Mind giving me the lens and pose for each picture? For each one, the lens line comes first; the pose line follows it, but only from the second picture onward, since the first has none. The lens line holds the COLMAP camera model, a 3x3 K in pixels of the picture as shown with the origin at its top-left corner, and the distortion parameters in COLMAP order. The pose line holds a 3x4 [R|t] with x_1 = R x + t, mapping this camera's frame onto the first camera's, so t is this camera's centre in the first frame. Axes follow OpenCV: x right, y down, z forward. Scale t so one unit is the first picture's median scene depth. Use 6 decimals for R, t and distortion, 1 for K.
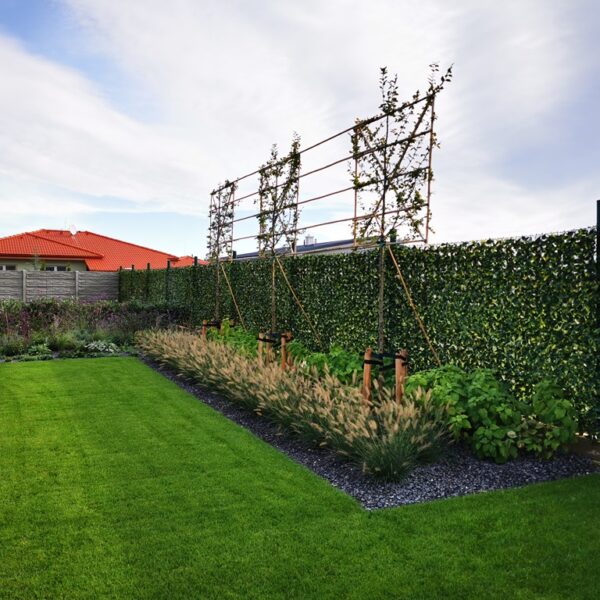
lens RADIAL K [[599.1, 0, 309.6], [0, 599.1, 299.5], [0, 0, 1]] dist [0.007463, 0.006327]
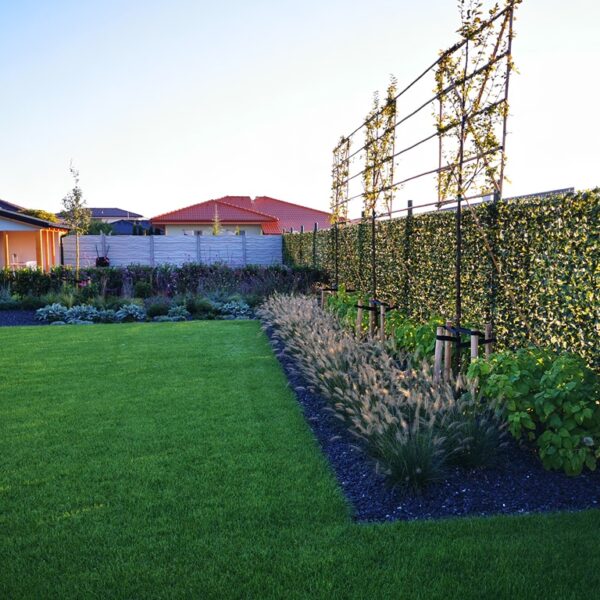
lens RADIAL K [[599.1, 0, 309.6], [0, 599.1, 299.5], [0, 0, 1]] dist [0.007463, 0.006327]
pose [[0.952589, 0.013039, -0.303980, 0.169768], [0.007143, 0.997848, 0.065186, -0.007776], [0.304176, -0.064267, 0.950446, 0.122717]]
